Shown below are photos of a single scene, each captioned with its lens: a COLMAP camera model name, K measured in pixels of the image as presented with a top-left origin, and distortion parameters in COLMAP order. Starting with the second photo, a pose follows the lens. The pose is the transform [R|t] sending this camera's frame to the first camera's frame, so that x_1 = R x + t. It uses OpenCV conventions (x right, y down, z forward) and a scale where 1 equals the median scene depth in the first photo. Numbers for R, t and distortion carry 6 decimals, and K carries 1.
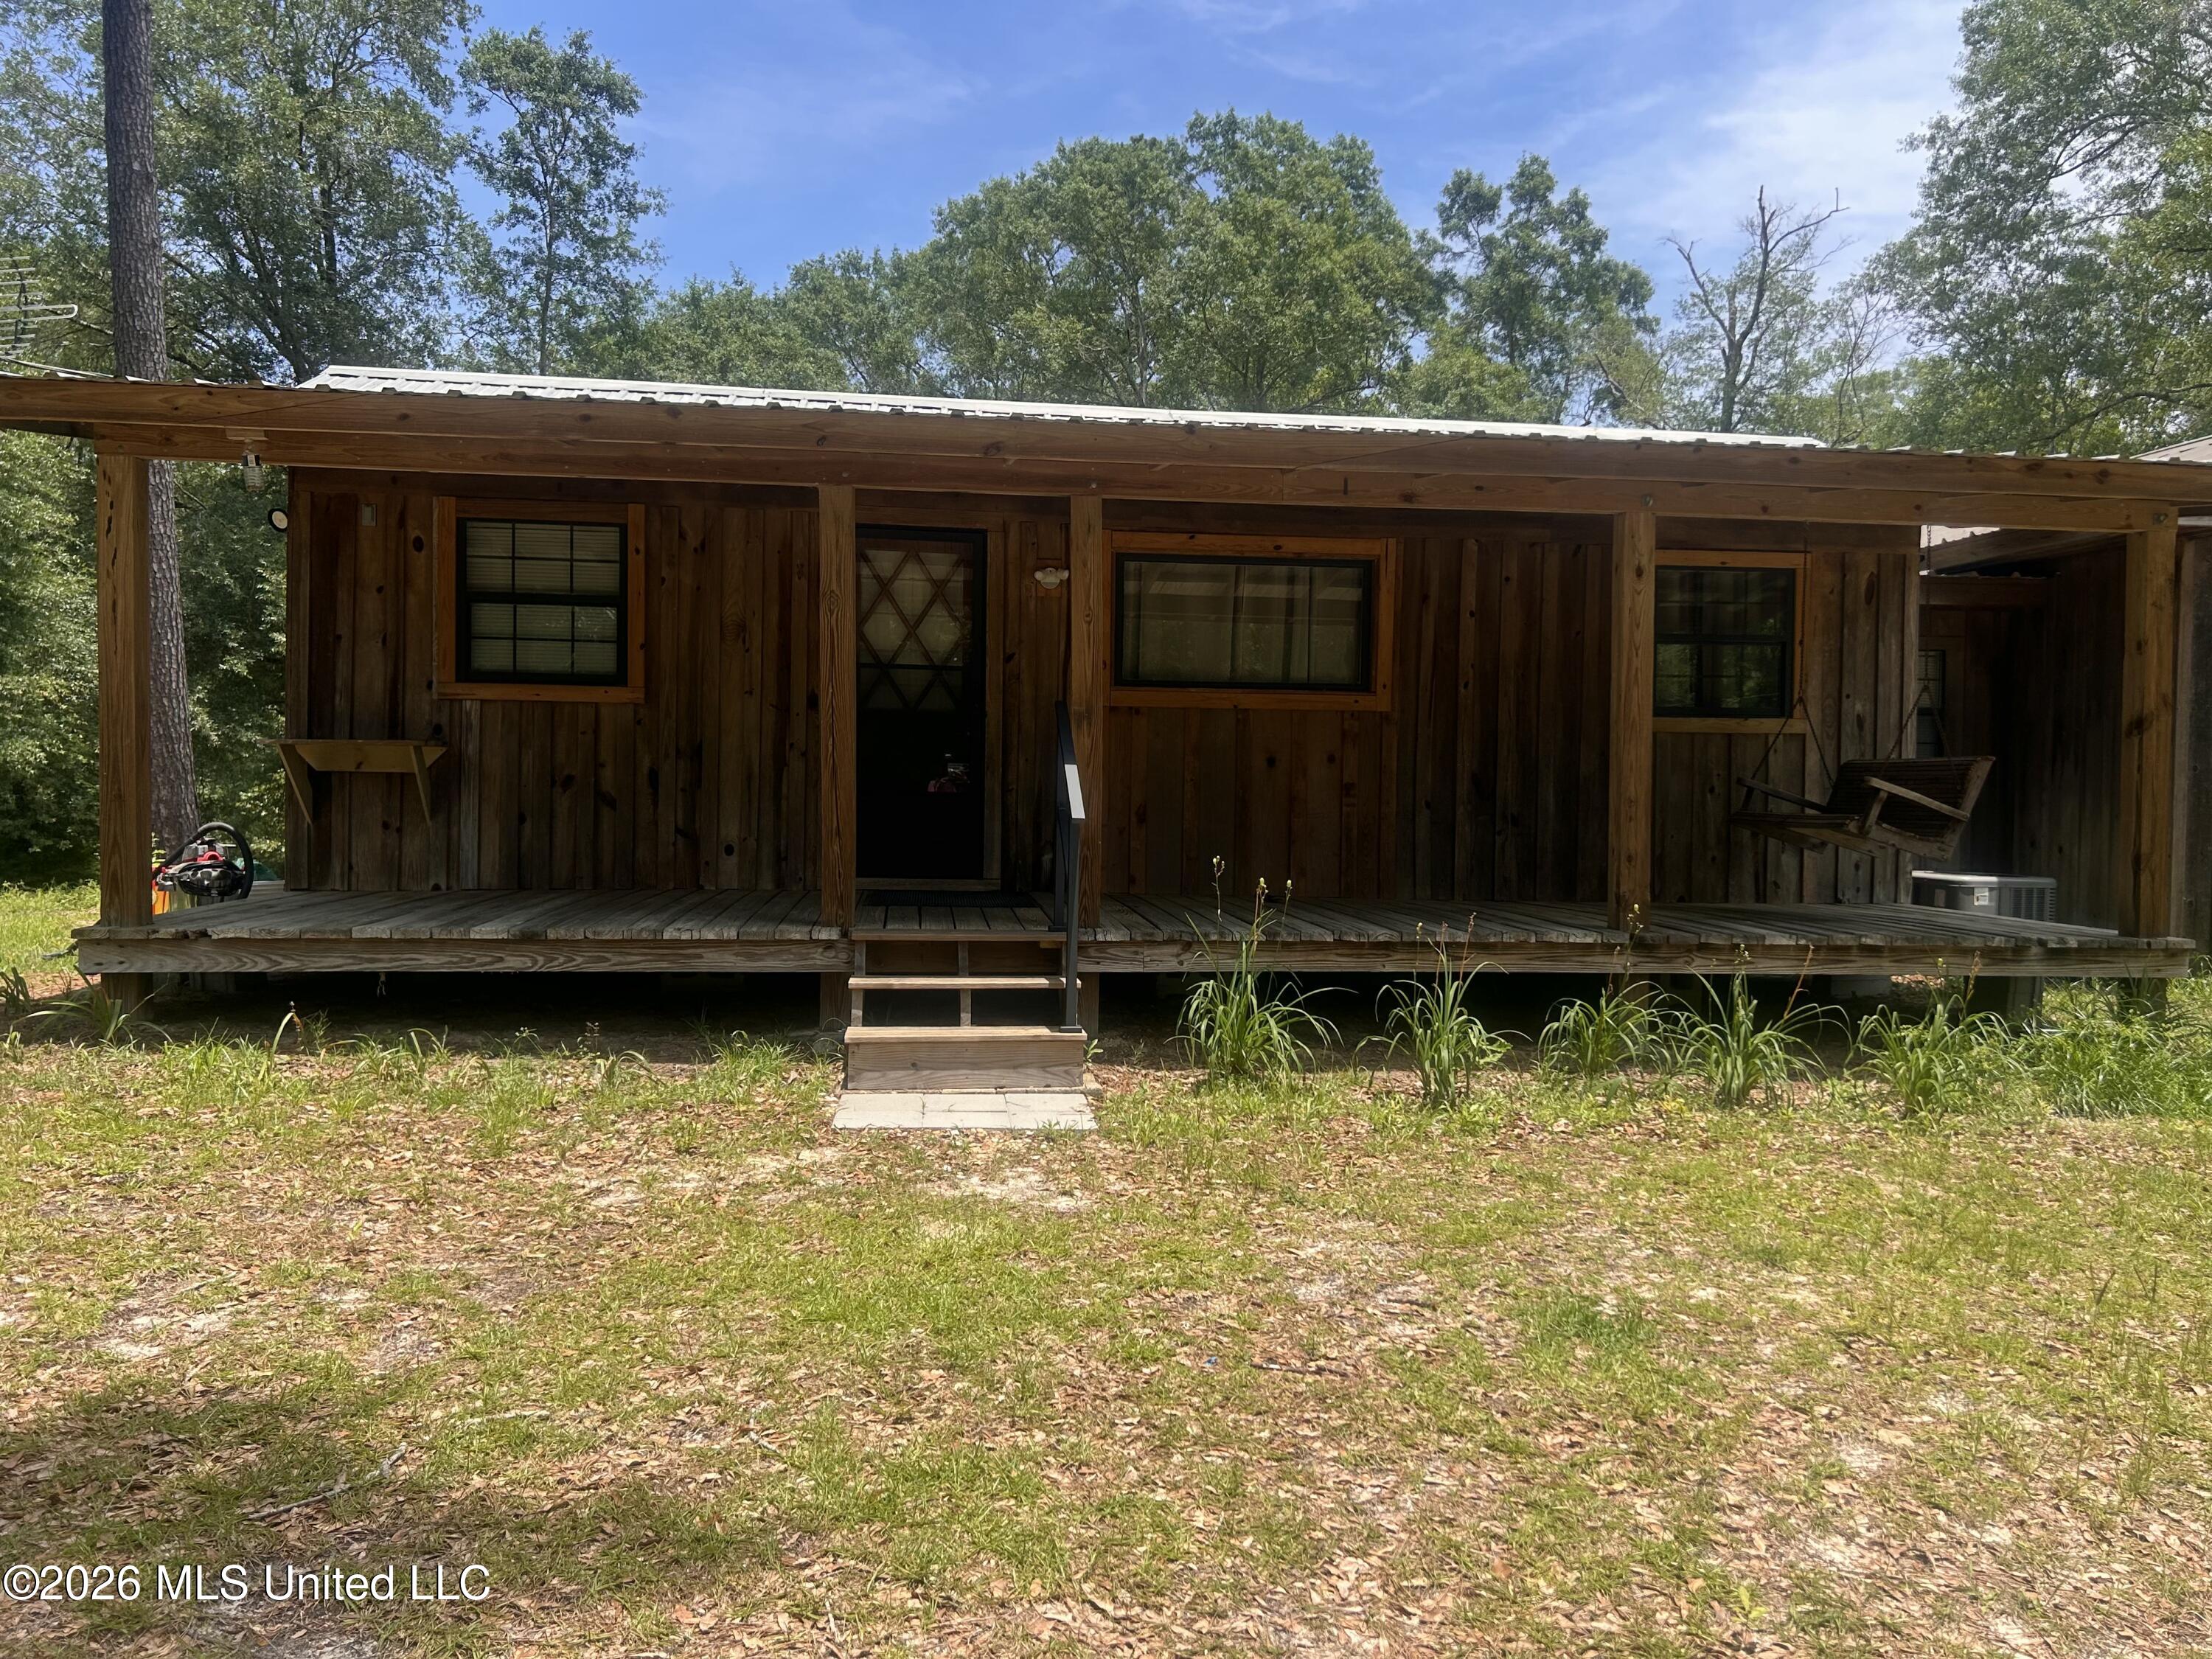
lens RADIAL K [[1669.8, 0, 1123.4], [0, 1669.8, 820.7], [0, 0, 1]] dist [0.036858, -0.031381]
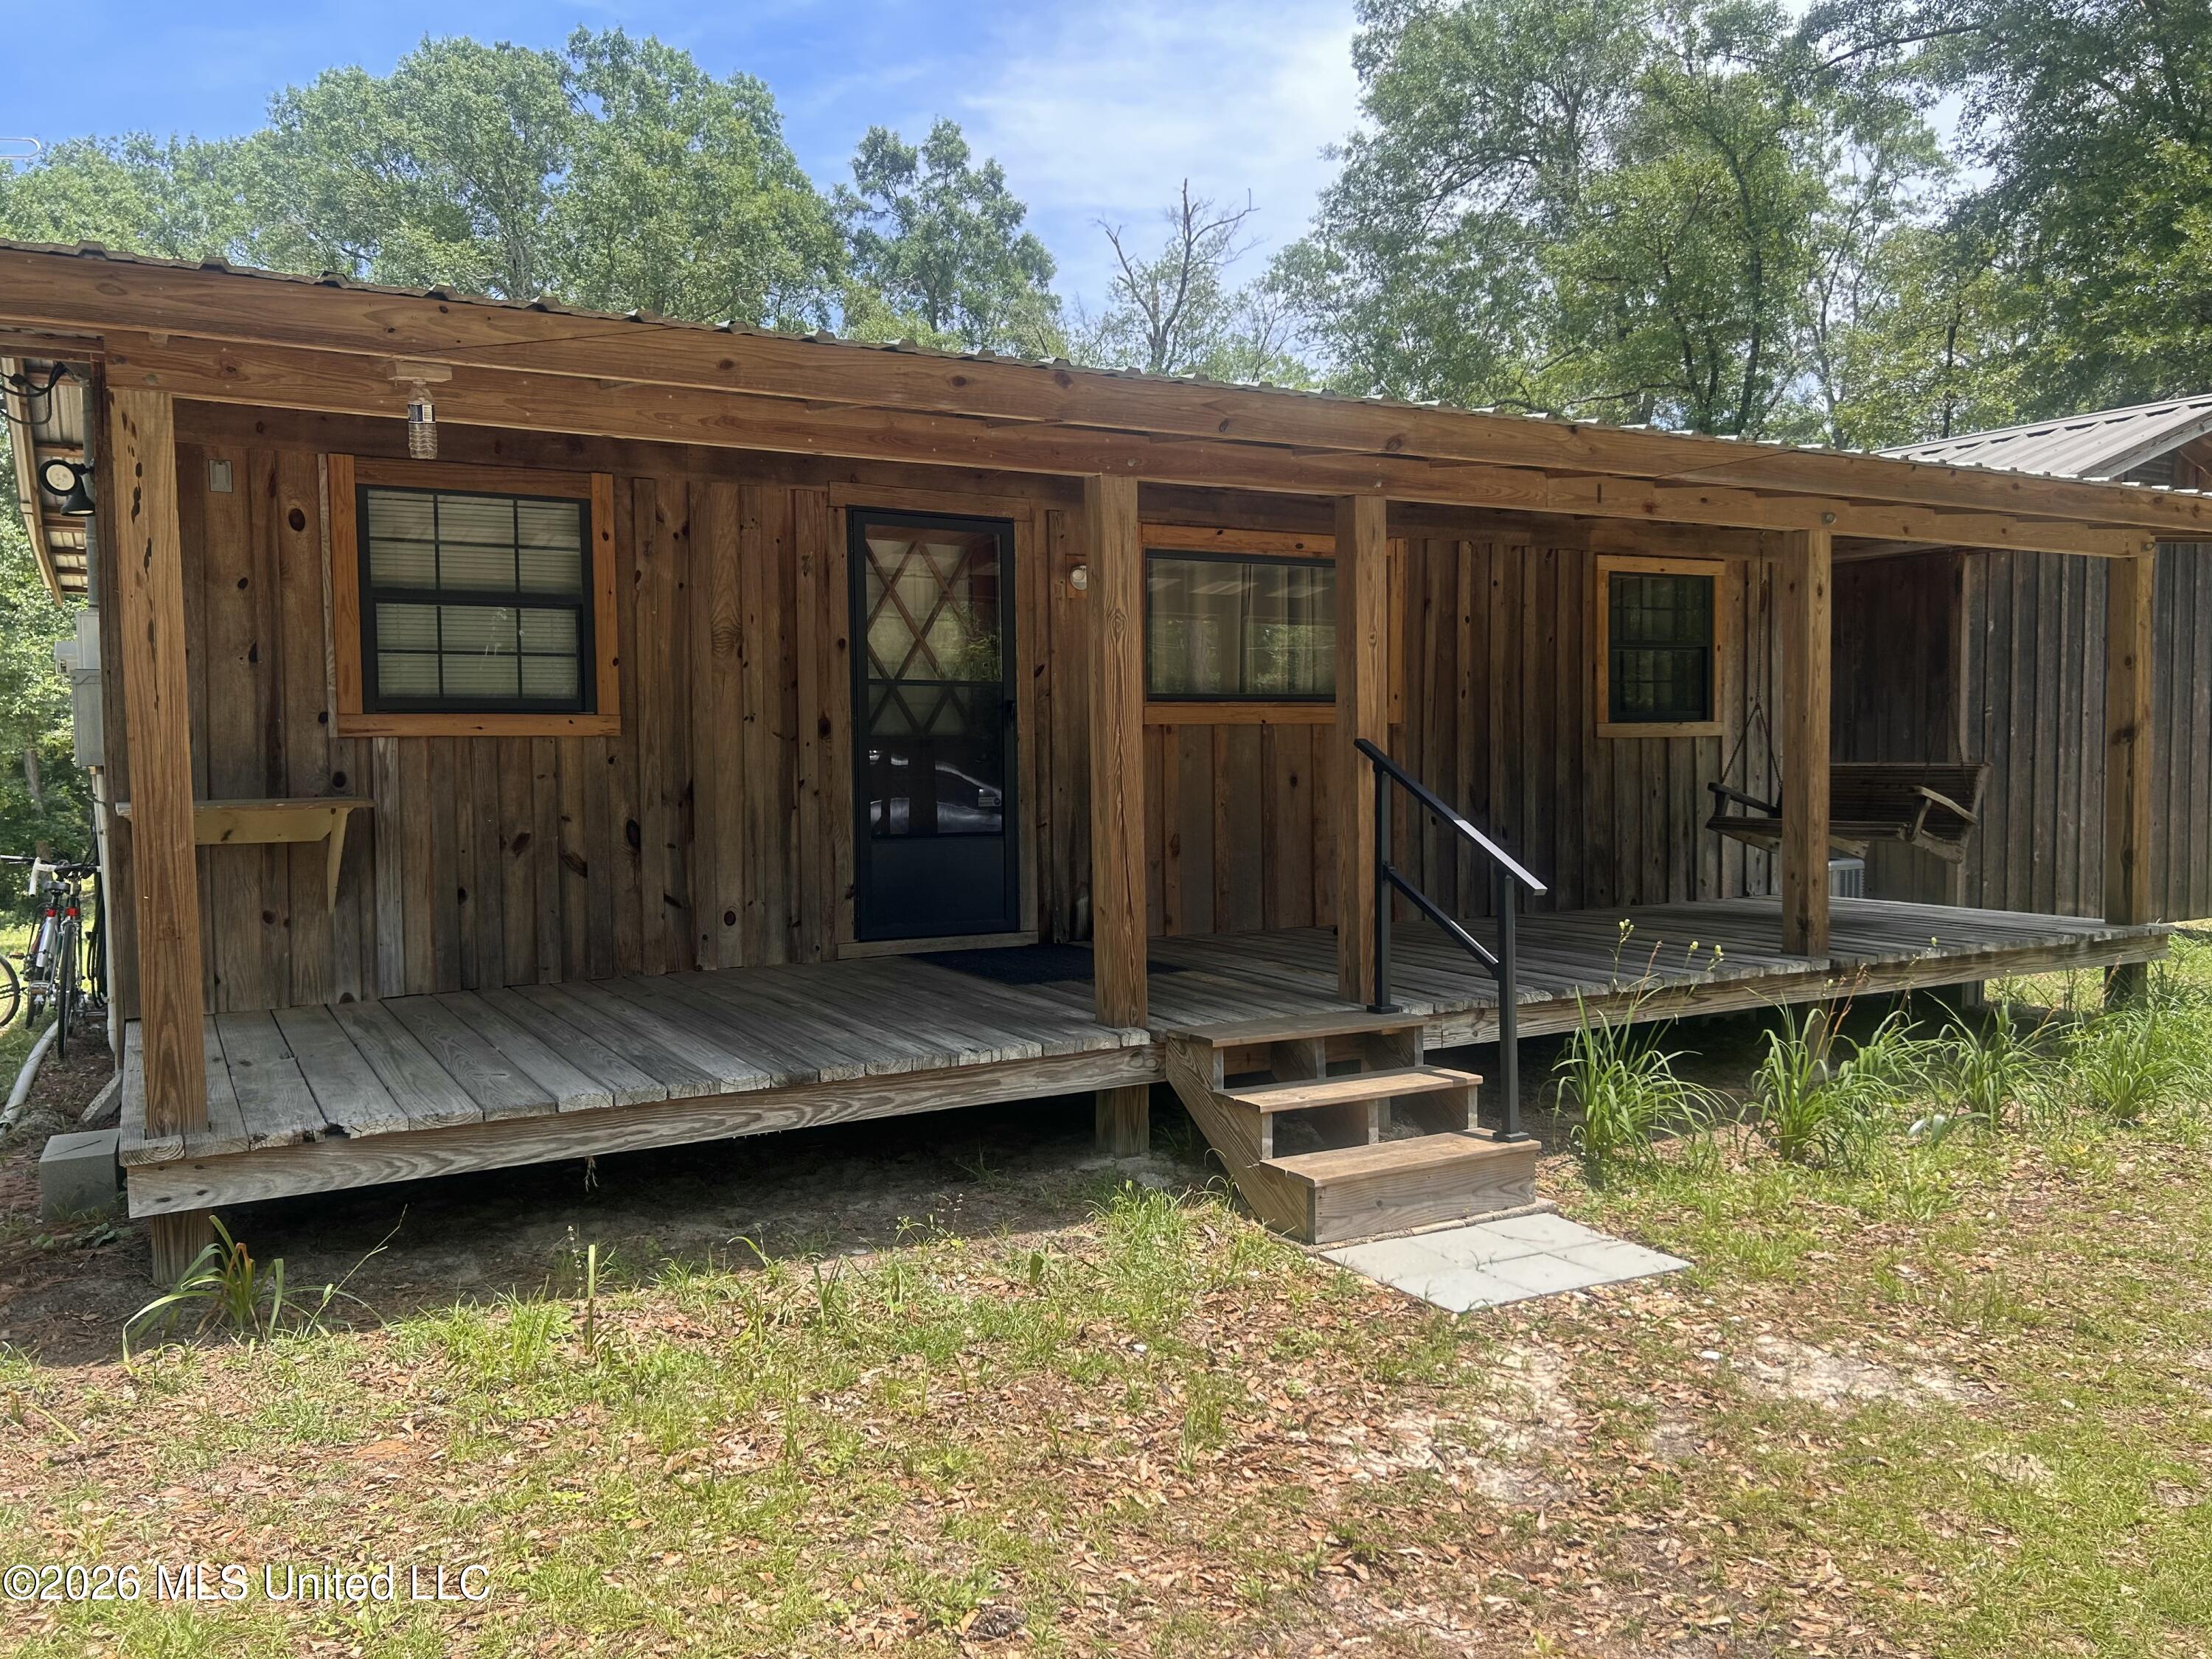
lens RADIAL K [[1669.8, 0, 1097.4], [0, 1669.8, 834.5], [0, 0, 1]] dist [0.036858, -0.031381]
pose [[0.922027, -0.045254, 0.384472, -0.361457], [0.033138, 0.998725, 0.038082, -0.044423], [-0.385705, -0.022372, 0.922351, 0.195983]]
